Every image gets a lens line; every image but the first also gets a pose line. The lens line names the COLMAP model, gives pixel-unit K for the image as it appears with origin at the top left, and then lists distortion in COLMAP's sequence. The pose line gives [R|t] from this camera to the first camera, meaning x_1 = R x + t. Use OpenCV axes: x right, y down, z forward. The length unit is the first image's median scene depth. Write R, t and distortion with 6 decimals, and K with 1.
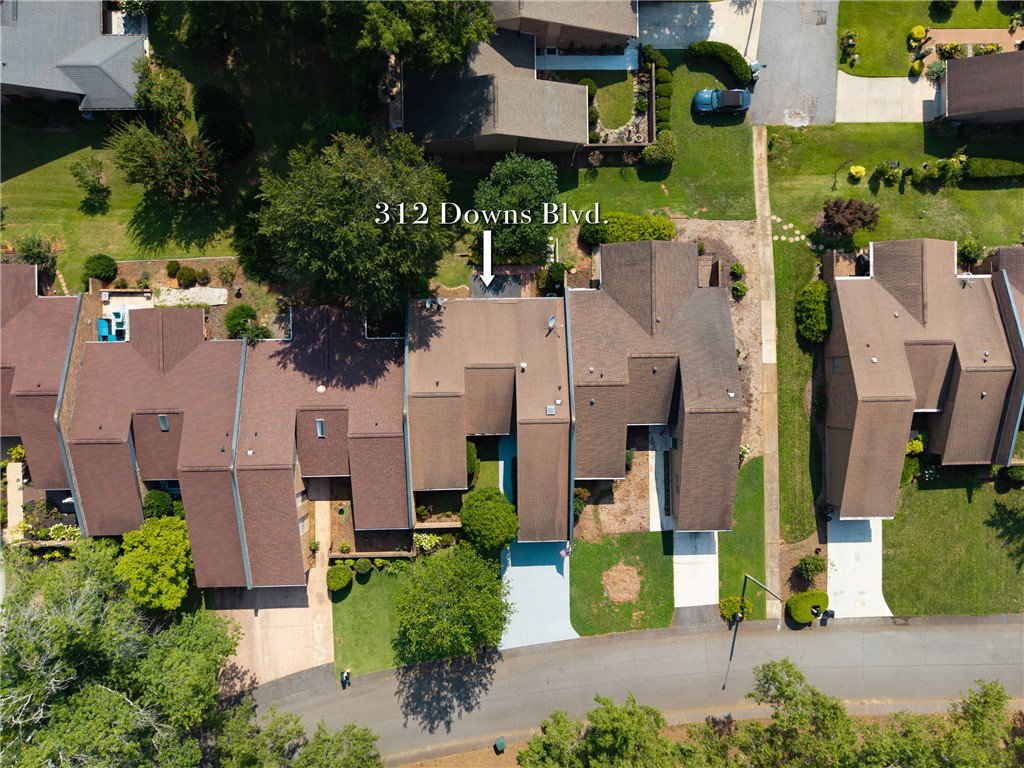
lens RADIAL K [[682.4, 0, 512.0], [0, 682.4, 384.0], [0, 0, 1]] dist [0.046996, -0.049371]
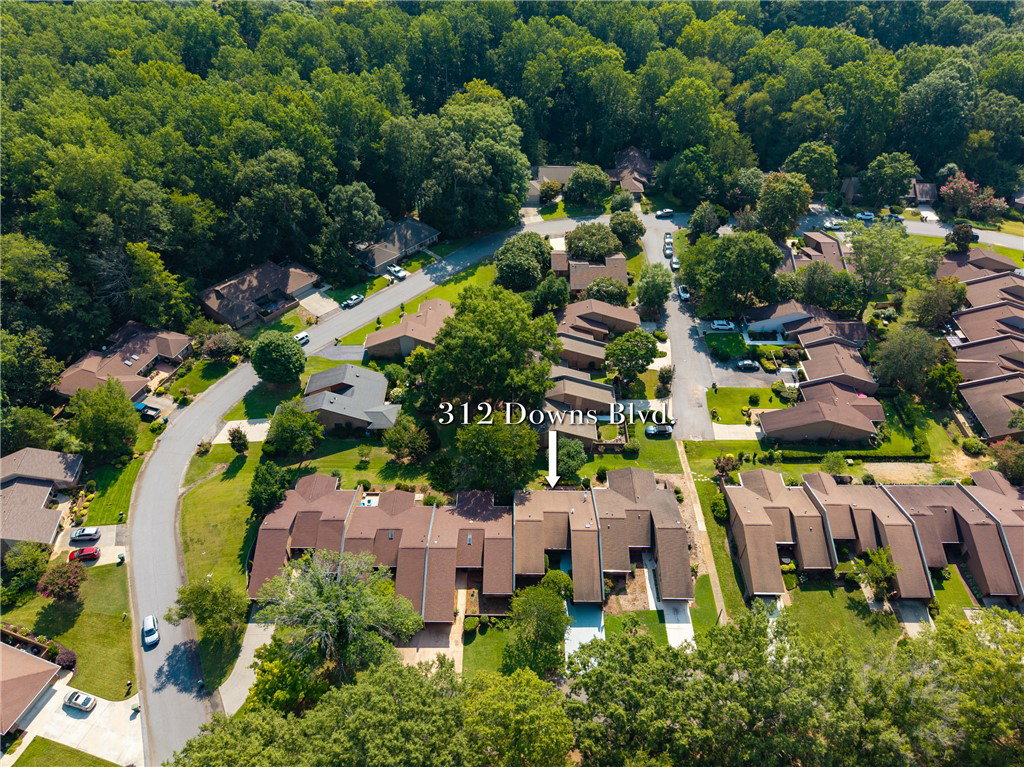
lens RADIAL K [[682.4, 0, 512.0], [0, 682.4, 383.5], [0, 0, 1]] dist [0.046996, -0.049371]
pose [[0.999476, -0.003332, -0.032192, -0.087156], [-0.021057, 0.688411, -0.725015, 1.080217], [0.024578, 0.725313, 0.687980, -0.606303]]
